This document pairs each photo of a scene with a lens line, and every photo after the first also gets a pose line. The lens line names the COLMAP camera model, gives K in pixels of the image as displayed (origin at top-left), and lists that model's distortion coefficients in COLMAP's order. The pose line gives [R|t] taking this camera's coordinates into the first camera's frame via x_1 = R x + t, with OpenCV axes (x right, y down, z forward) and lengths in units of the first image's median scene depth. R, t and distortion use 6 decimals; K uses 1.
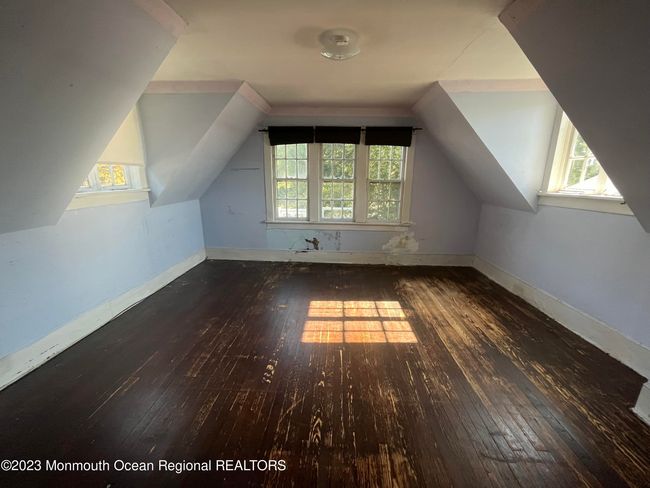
lens RADIAL K [[267.8, 0, 325.8], [0, 267.8, 244.0], [0, 0, 1]] dist [0.001981, 0.000700]
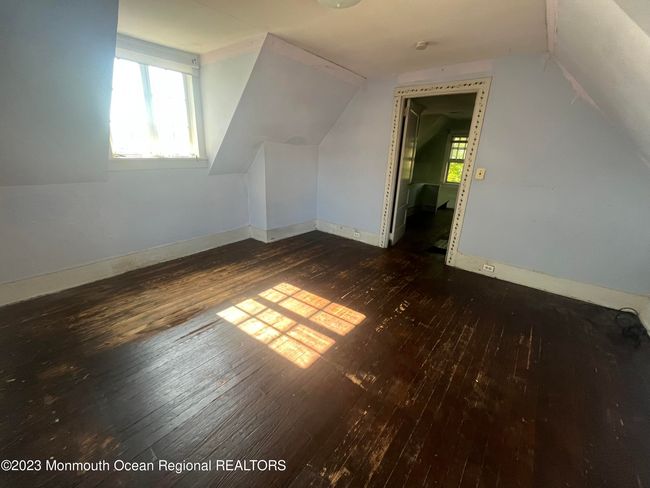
lens RADIAL K [[267.8, 0, 324.5], [0, 267.8, 243.7], [0, 0, 1]] dist [0.001981, 0.000700]
pose [[-0.807868, -0.220684, 0.546487, -0.407173], [0.106267, 0.857508, 0.503376, -0.356602], [-0.579705, 0.464735, -0.669301, 1.462080]]
